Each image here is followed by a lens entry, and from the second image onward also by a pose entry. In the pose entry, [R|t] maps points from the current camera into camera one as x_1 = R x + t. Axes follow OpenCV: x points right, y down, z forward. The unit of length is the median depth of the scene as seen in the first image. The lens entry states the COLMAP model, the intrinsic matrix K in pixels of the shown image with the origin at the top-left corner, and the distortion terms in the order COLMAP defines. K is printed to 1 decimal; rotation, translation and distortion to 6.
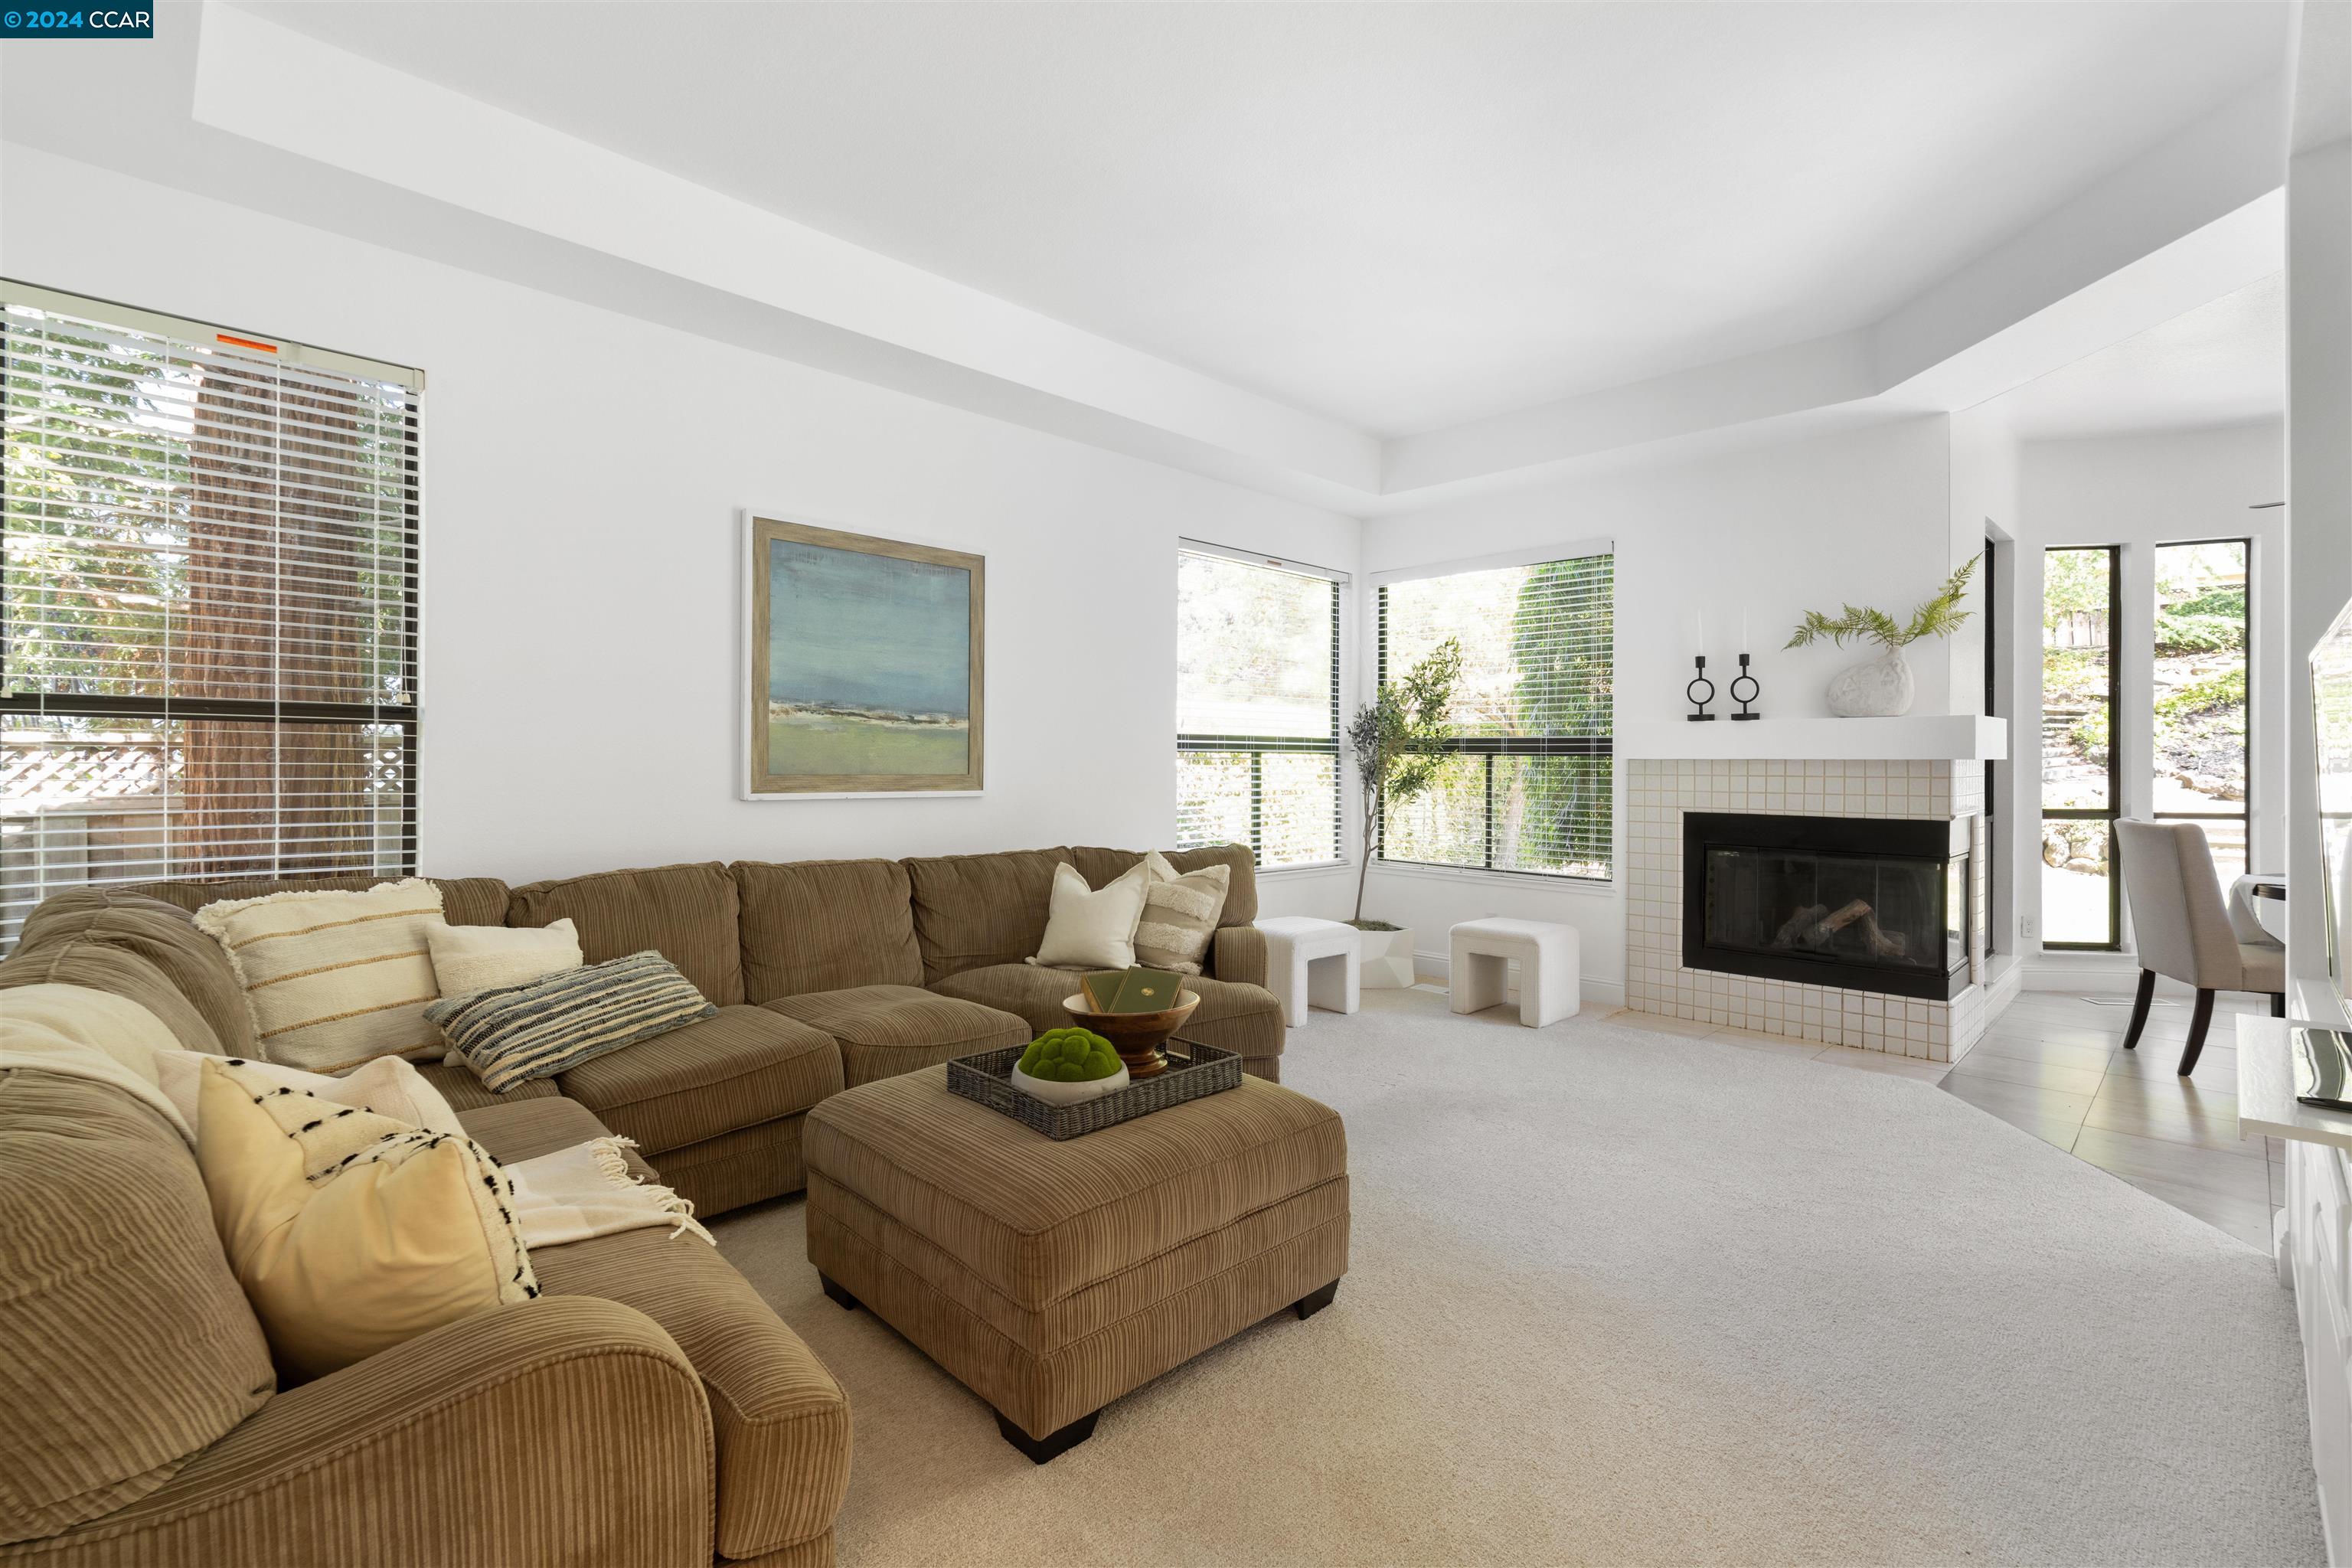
lens RADIAL K [[1060.1, 0, 1175.9], [0, 1060.1, 762.7], [0, 0, 1]] dist [-0.002072, -0.000156]
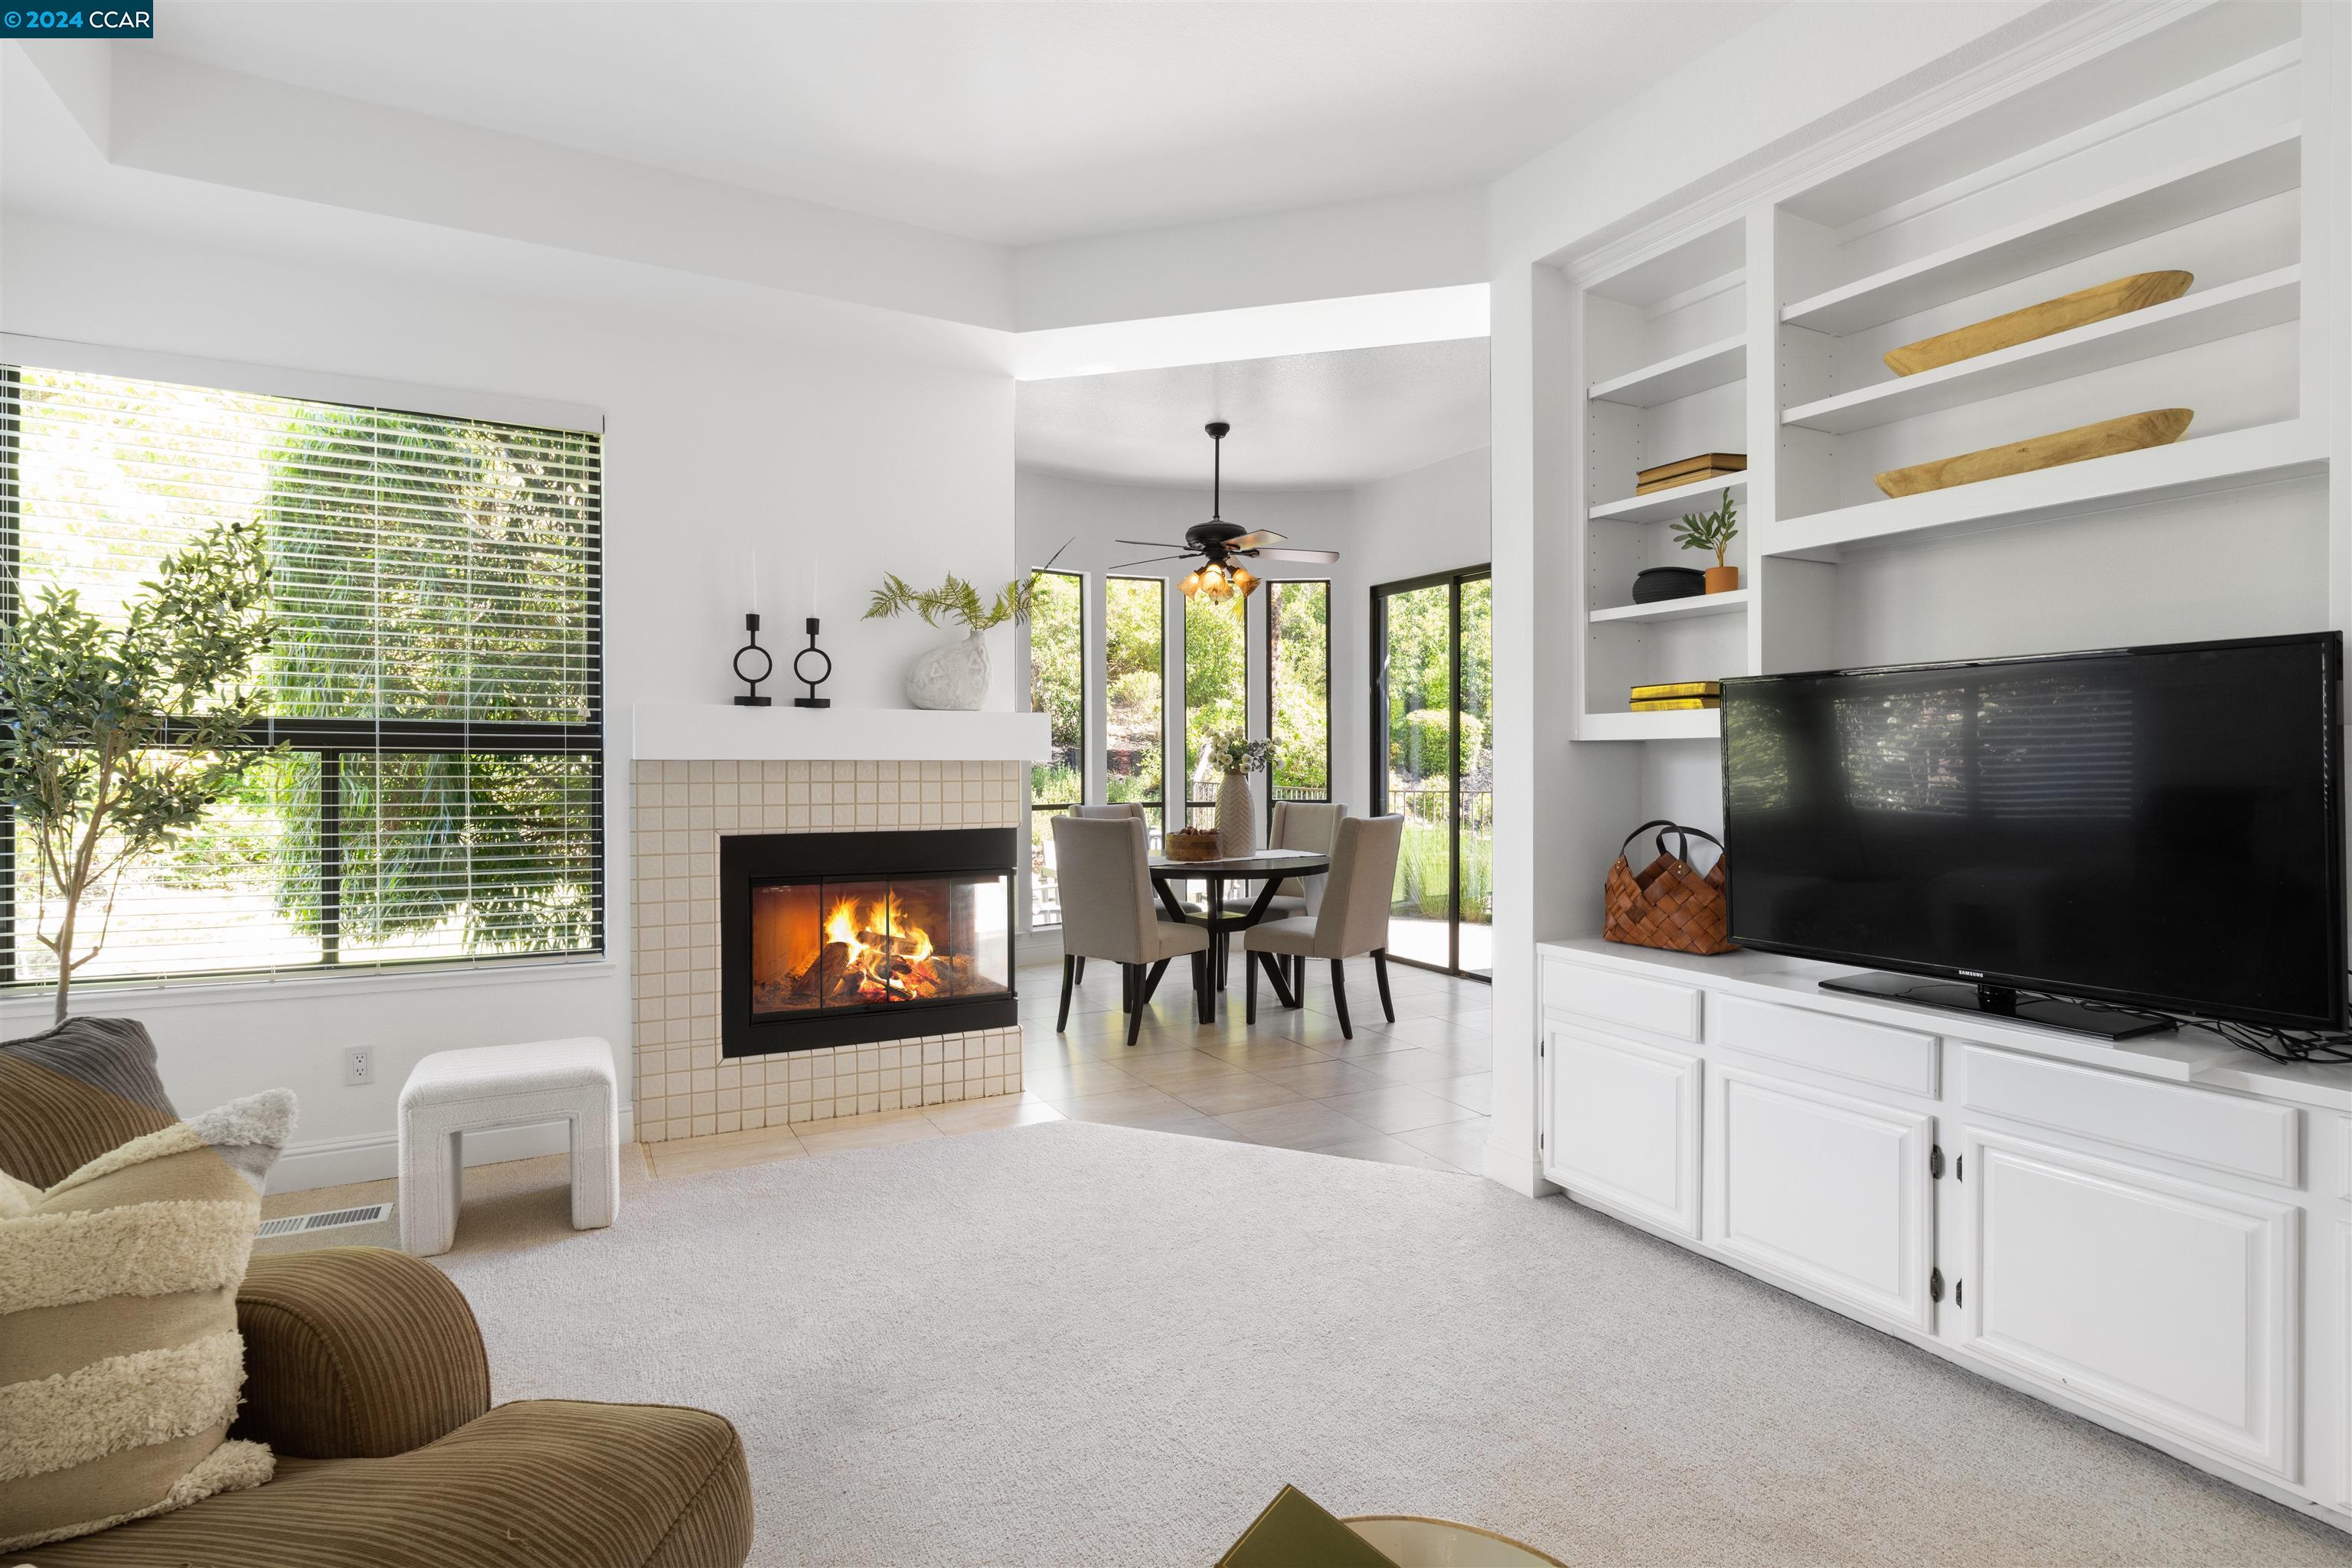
lens RADIAL K [[1168.7, 0, 1176.0], [0, 1168.7, 784.0], [0, 0, 1]] dist [-0.004389, -0.000980]
pose [[0.288536, -0.019508, 0.957270, -0.186971], [0.002152, 0.999803, 0.019726, -0.002449], [-0.957467, -0.003632, 0.288521, 0.559308]]
